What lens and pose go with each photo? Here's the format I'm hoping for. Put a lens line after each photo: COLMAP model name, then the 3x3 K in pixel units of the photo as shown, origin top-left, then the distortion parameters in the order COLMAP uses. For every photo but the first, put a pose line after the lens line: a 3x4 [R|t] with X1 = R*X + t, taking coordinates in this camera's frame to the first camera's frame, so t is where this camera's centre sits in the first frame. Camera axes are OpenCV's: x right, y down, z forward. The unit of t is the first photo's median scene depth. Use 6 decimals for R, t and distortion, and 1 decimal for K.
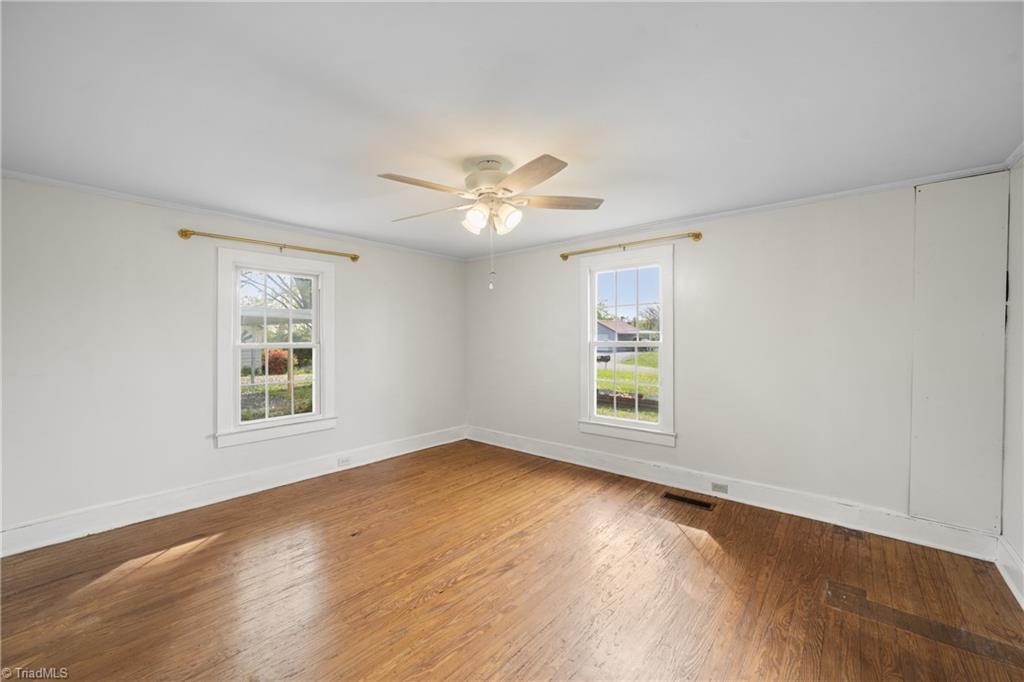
lens RADIAL K [[396.7, 0, 519.3], [0, 396.7, 342.4], [0, 0, 1]] dist [-0.004264, 0.000100]
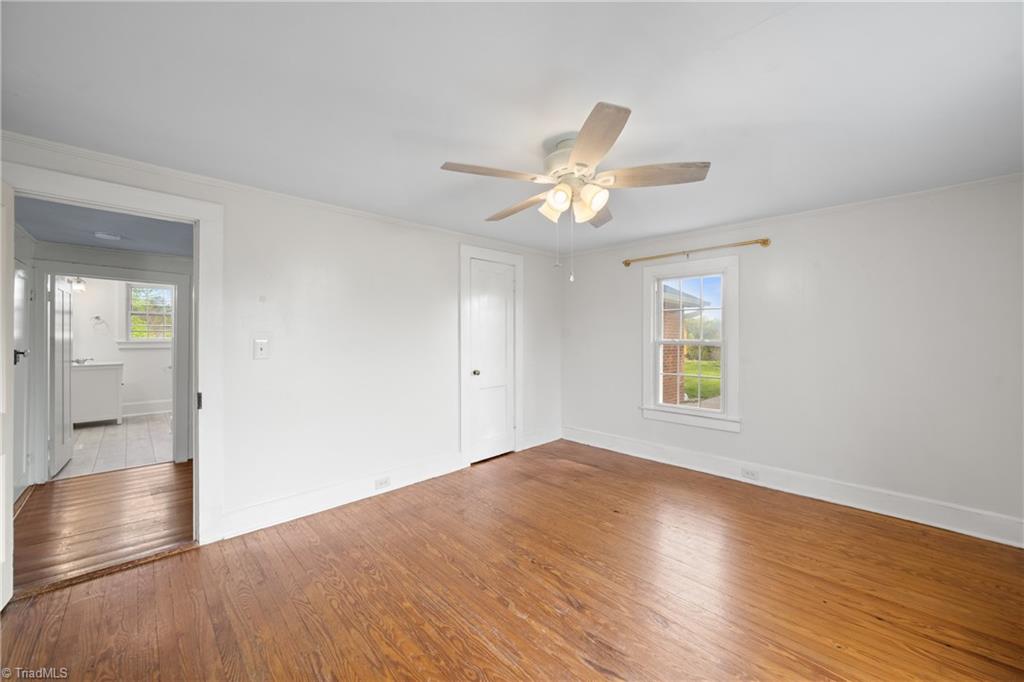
lens RADIAL K [[396.7, 0, 519.3], [0, 396.7, 335.2], [0, 0, 1]] dist [-0.004264, 0.000100]
pose [[-0.080537, 0.000485, -0.996751, 0.568701], [-0.011458, 0.999933, 0.001413, -0.007492], [0.996686, 0.011535, -0.080526, 0.644284]]
